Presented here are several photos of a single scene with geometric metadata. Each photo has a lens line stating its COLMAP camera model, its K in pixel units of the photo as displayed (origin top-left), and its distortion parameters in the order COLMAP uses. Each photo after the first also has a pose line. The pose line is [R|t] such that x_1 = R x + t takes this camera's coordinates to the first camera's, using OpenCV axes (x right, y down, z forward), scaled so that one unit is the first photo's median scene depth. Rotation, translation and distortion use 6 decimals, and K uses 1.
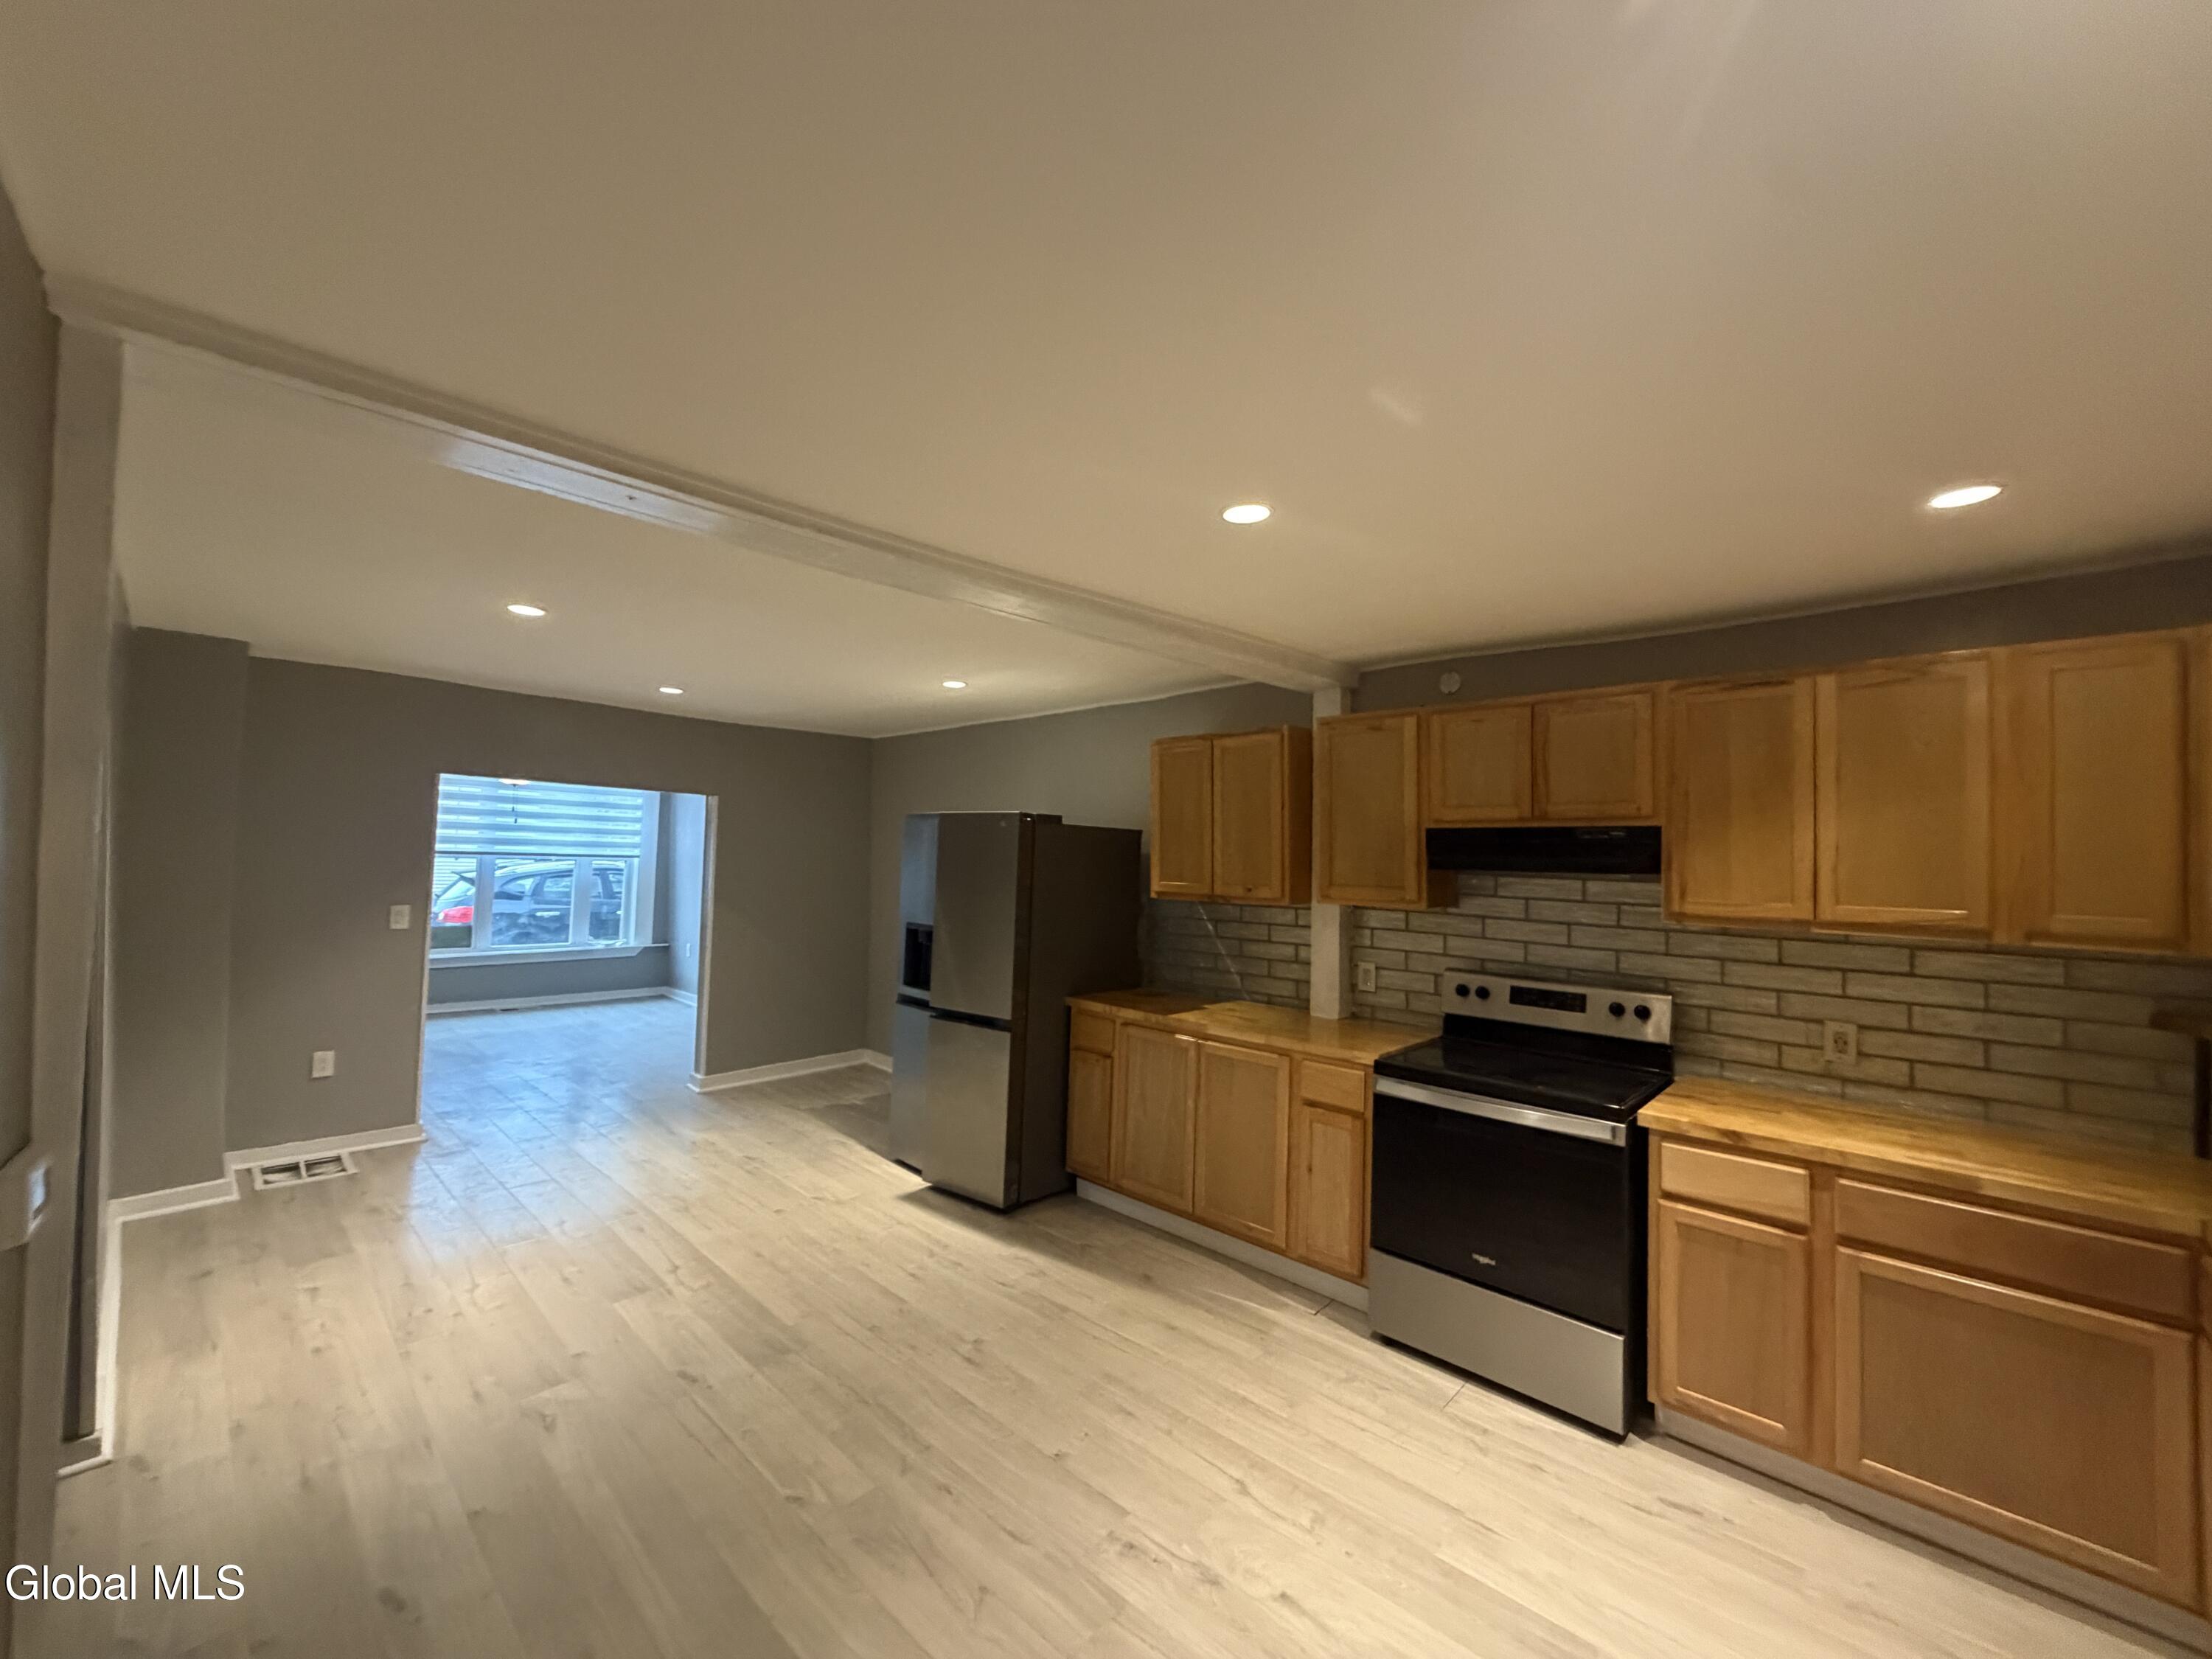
lens RADIAL K [[877.9, 0, 1099.9], [0, 877.9, 827.6], [0, 0, 1]] dist [-0.000698, 0.000215]
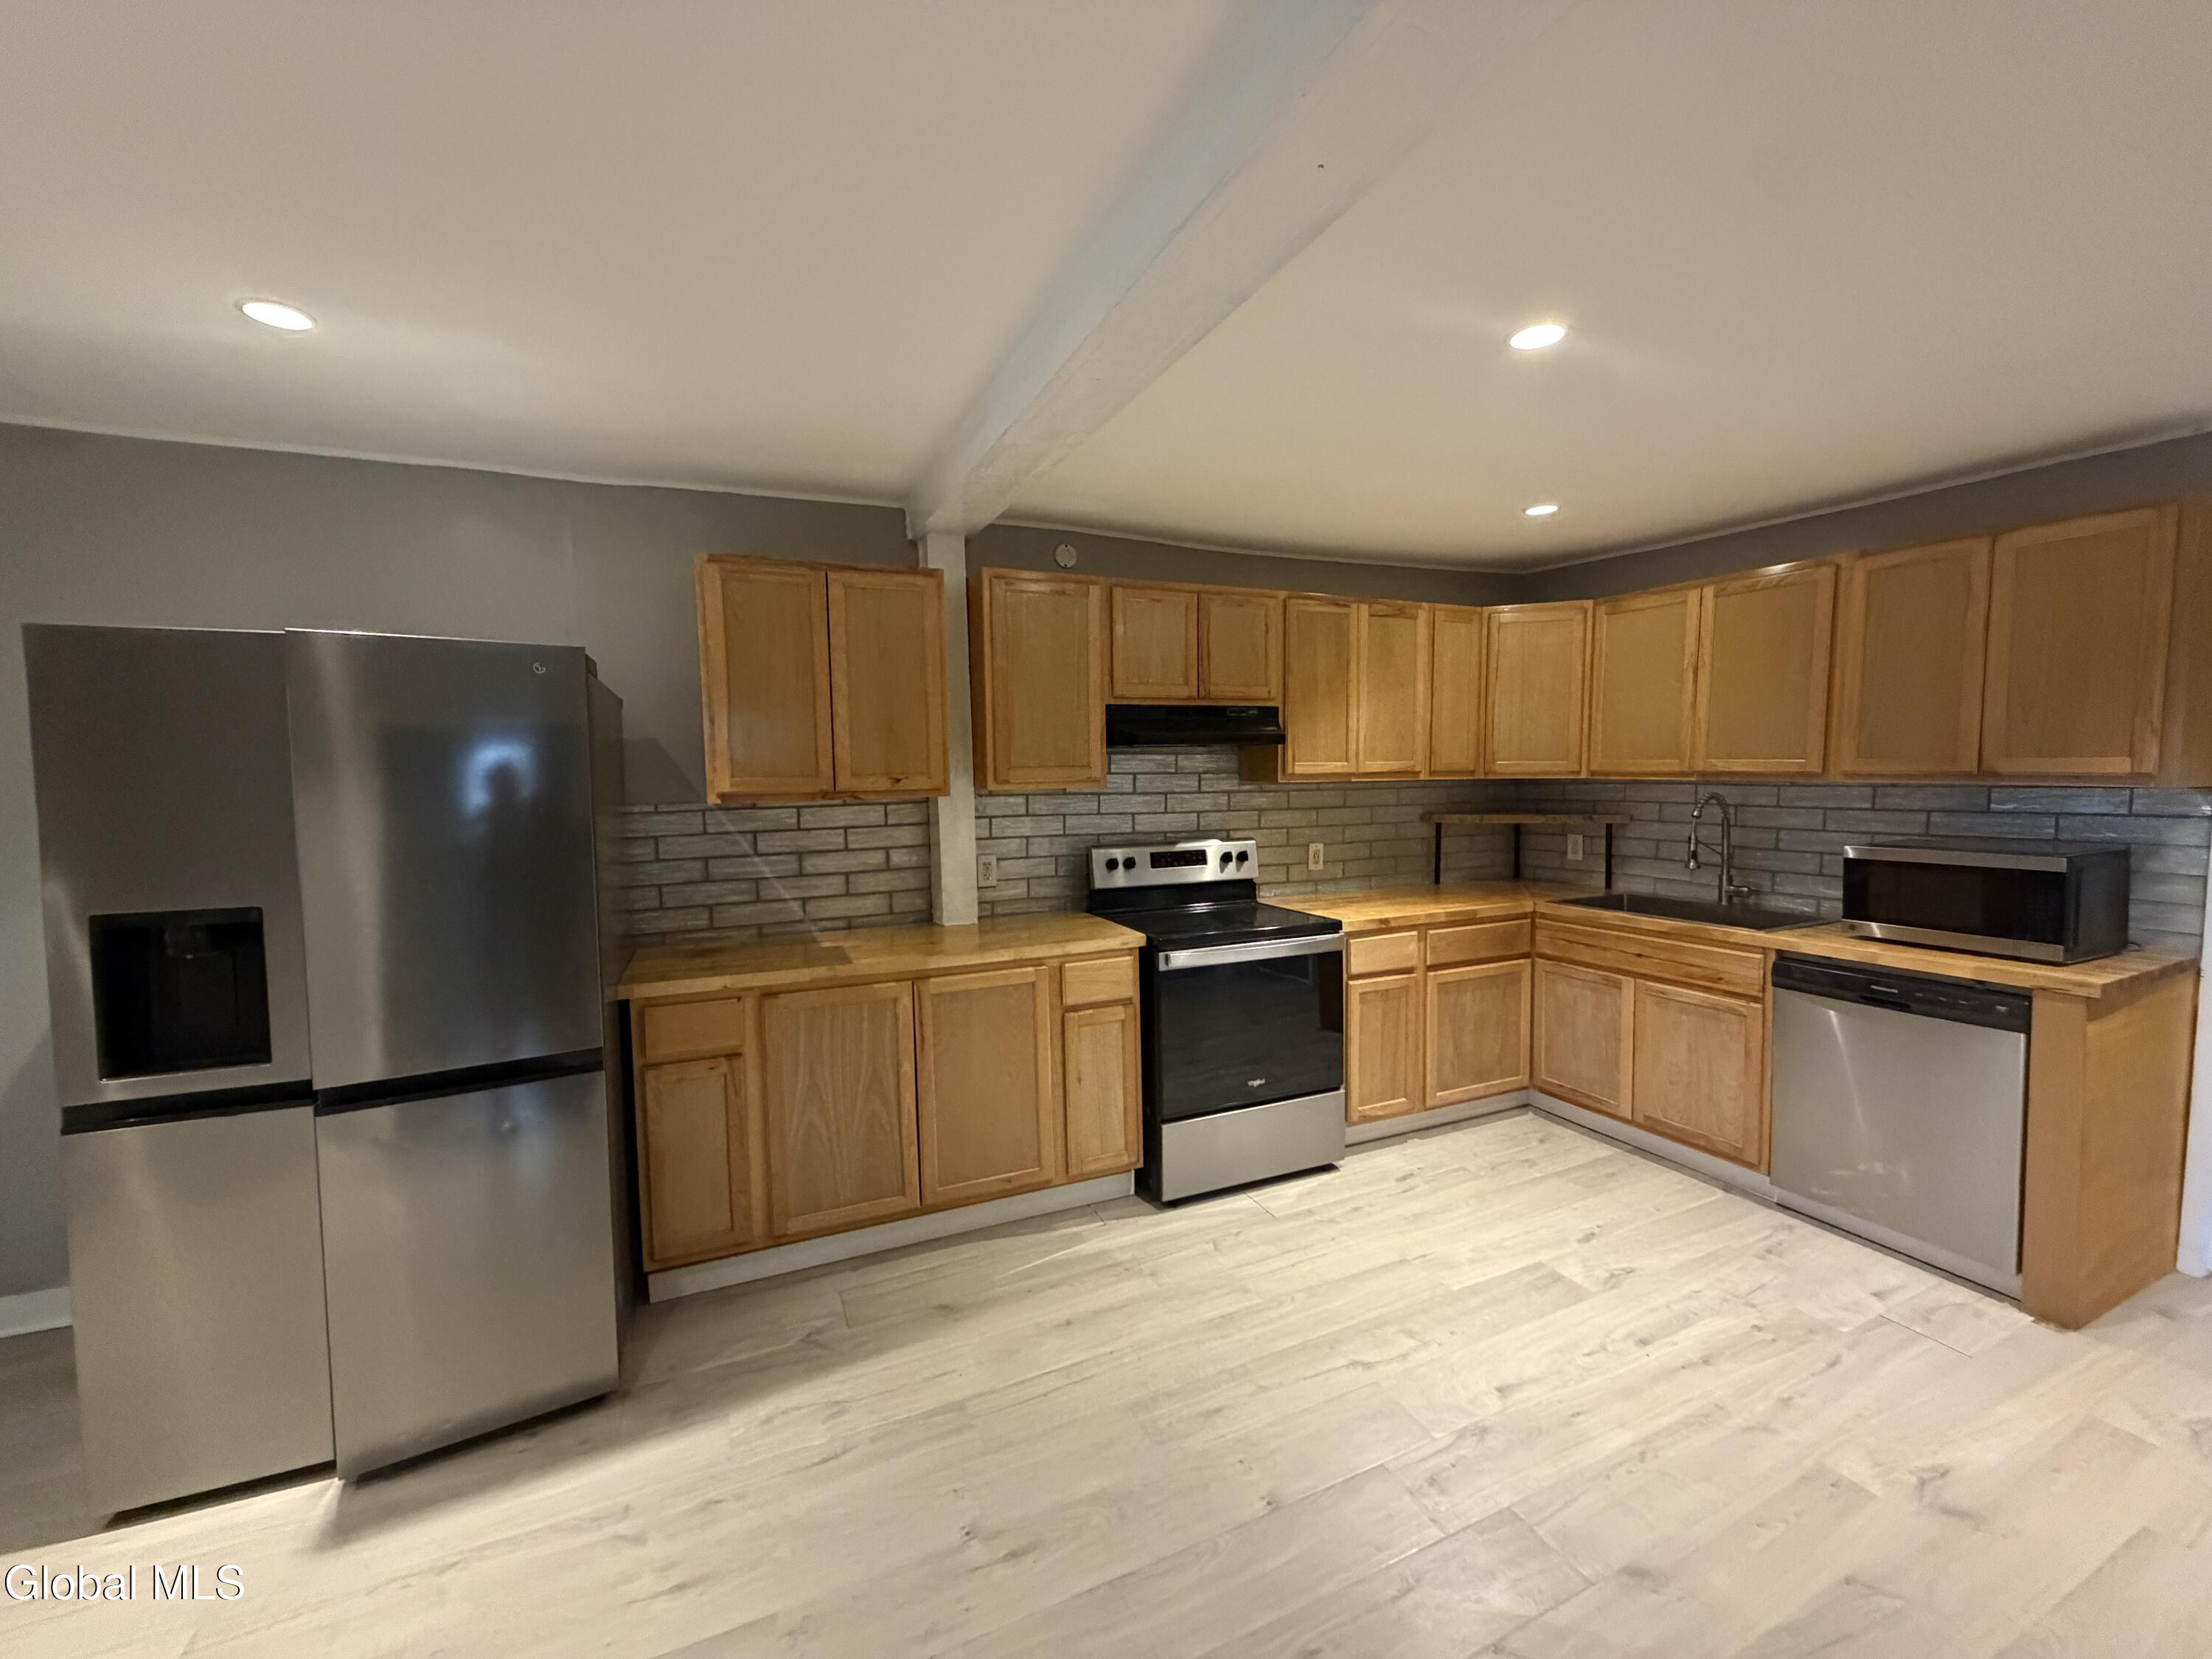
lens RADIAL K [[877.9, 0, 1099.9], [0, 877.9, 827.6], [0, 0, 1]] dist [-0.000698, 0.000215]
pose [[0.384172, -0.086854, 0.919167, -0.622413], [-0.005193, 0.995346, 0.096222, 0.049912], [-0.923247, -0.041739, 0.381933, 0.719400]]
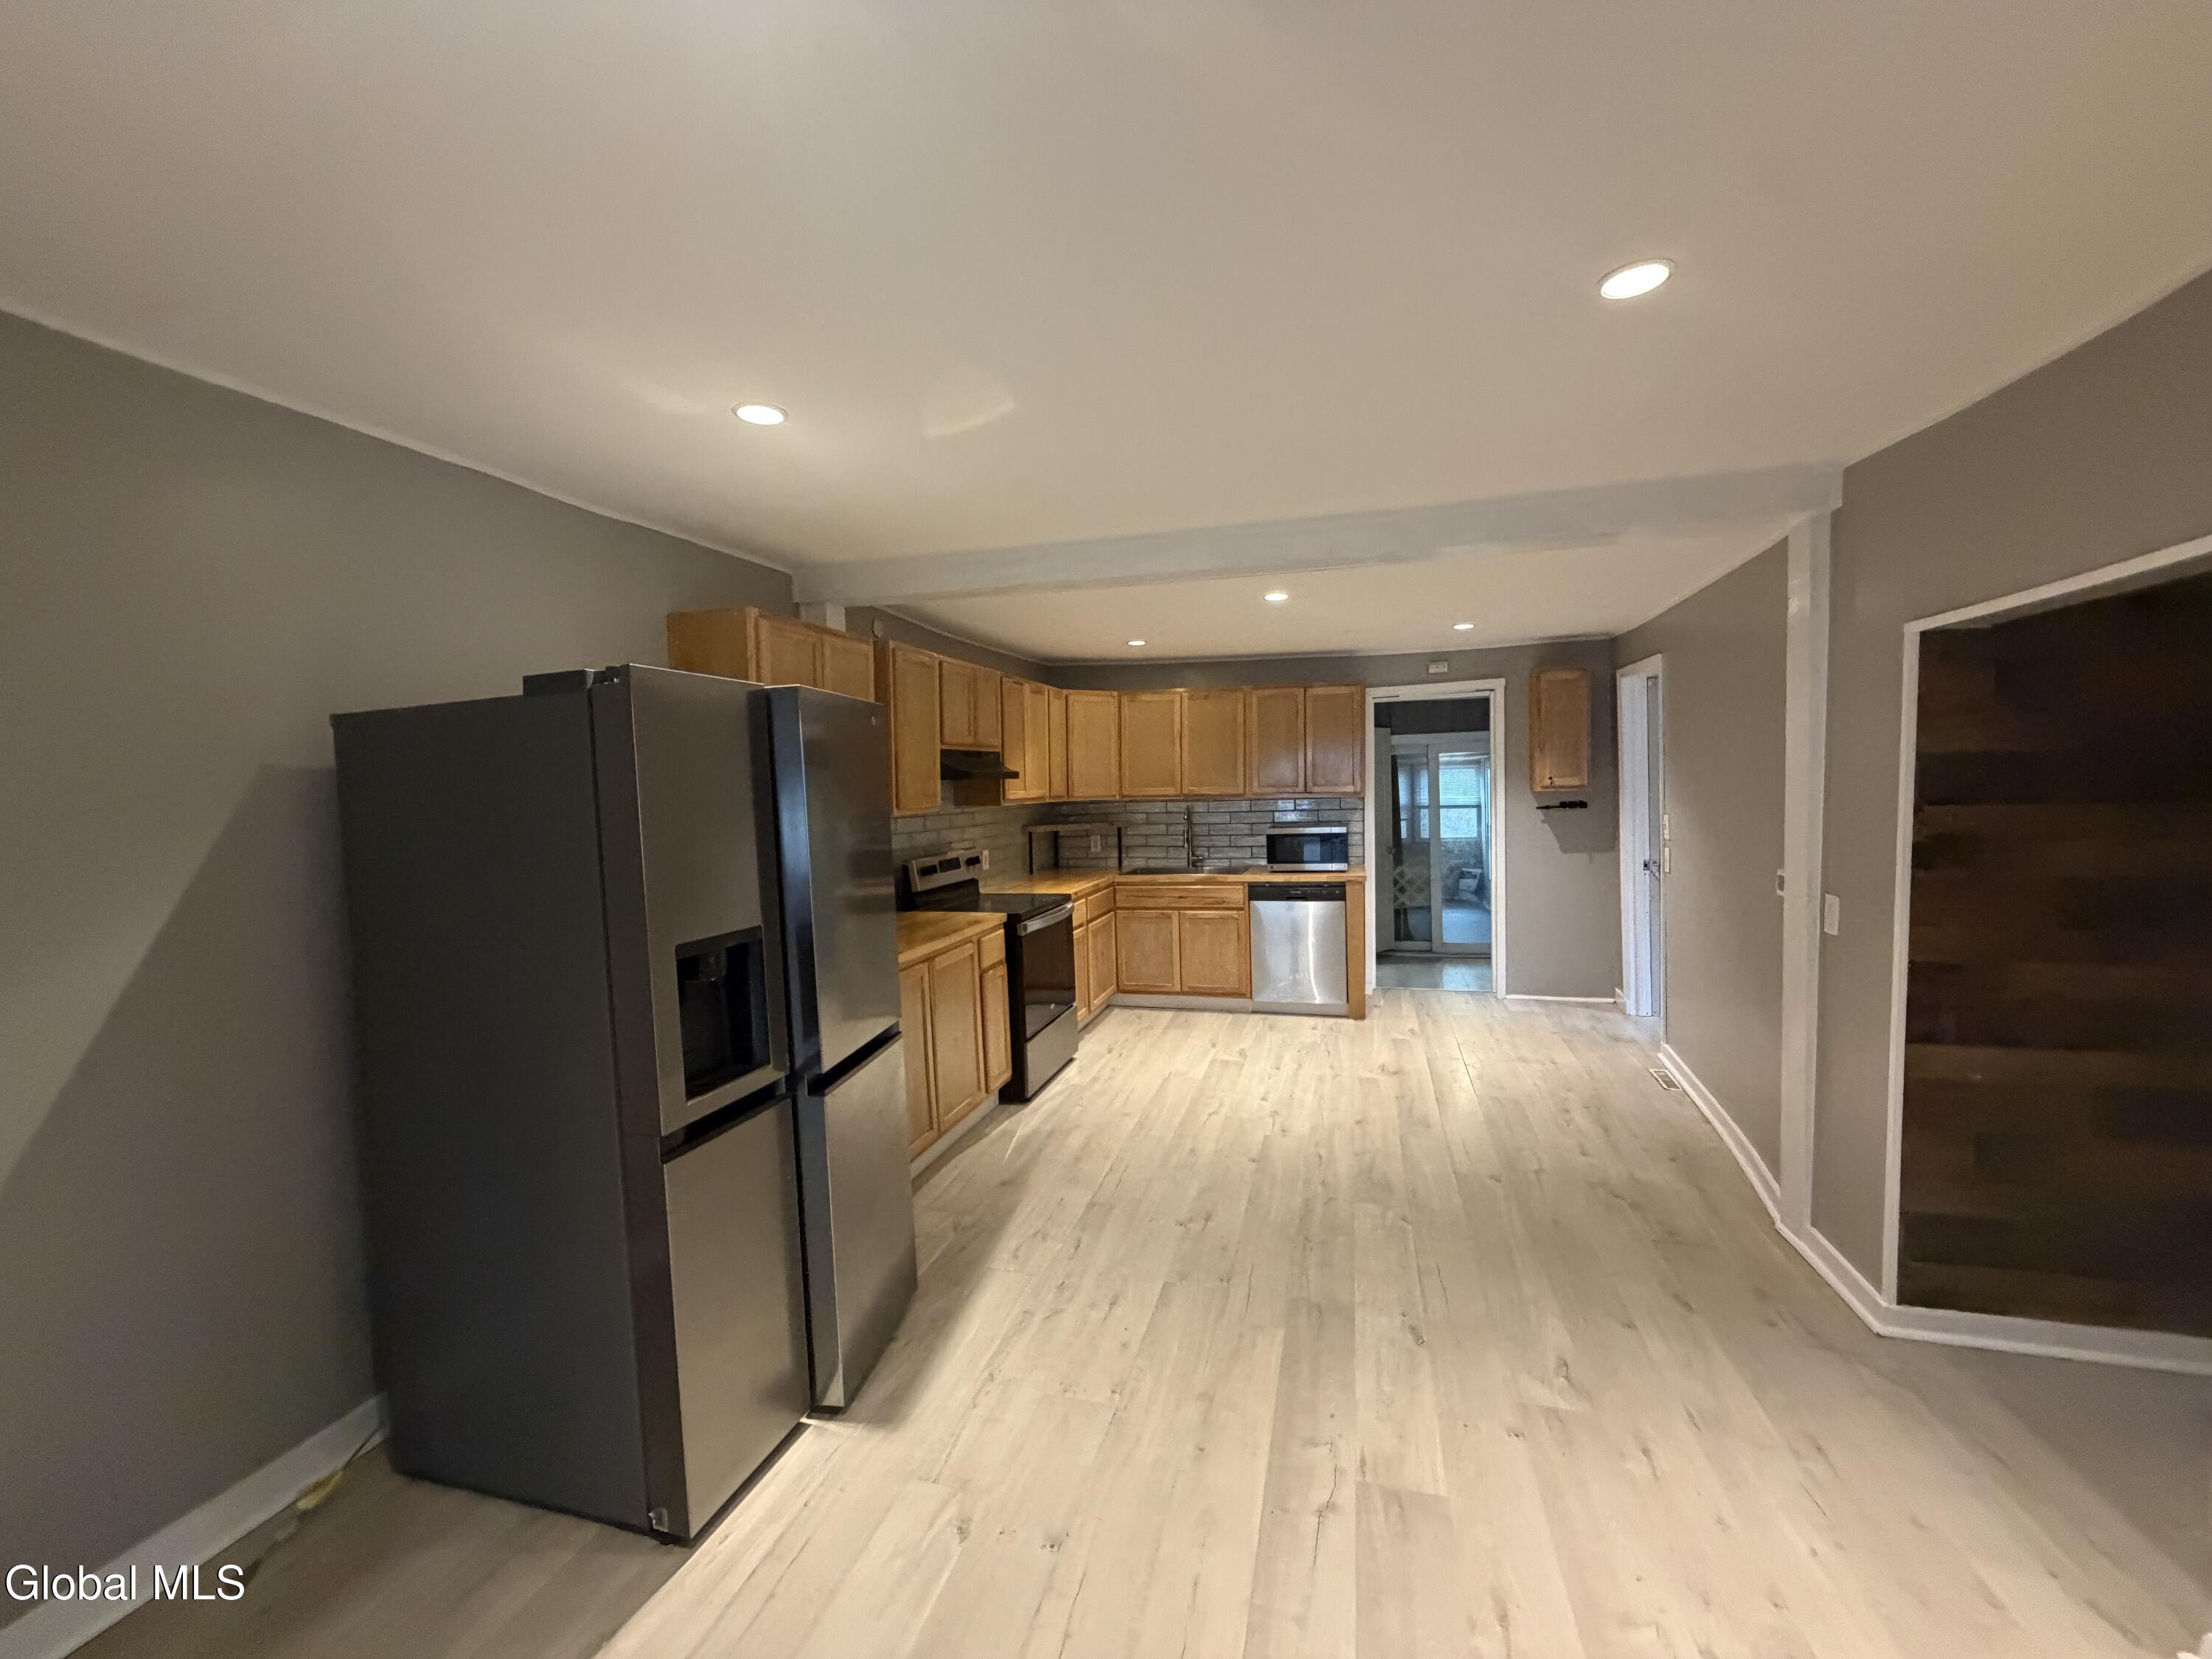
lens RADIAL K [[877.9, 0, 1099.9], [0, 877.9, 827.6], [0, 0, 1]] dist [-0.000698, 0.000215]
pose [[-0.457041, -0.053695, 0.887823, -1.025410], [-0.010456, 0.998431, 0.055002, 0.049716], [-0.889384, 0.015855, -0.456885, 1.585720]]
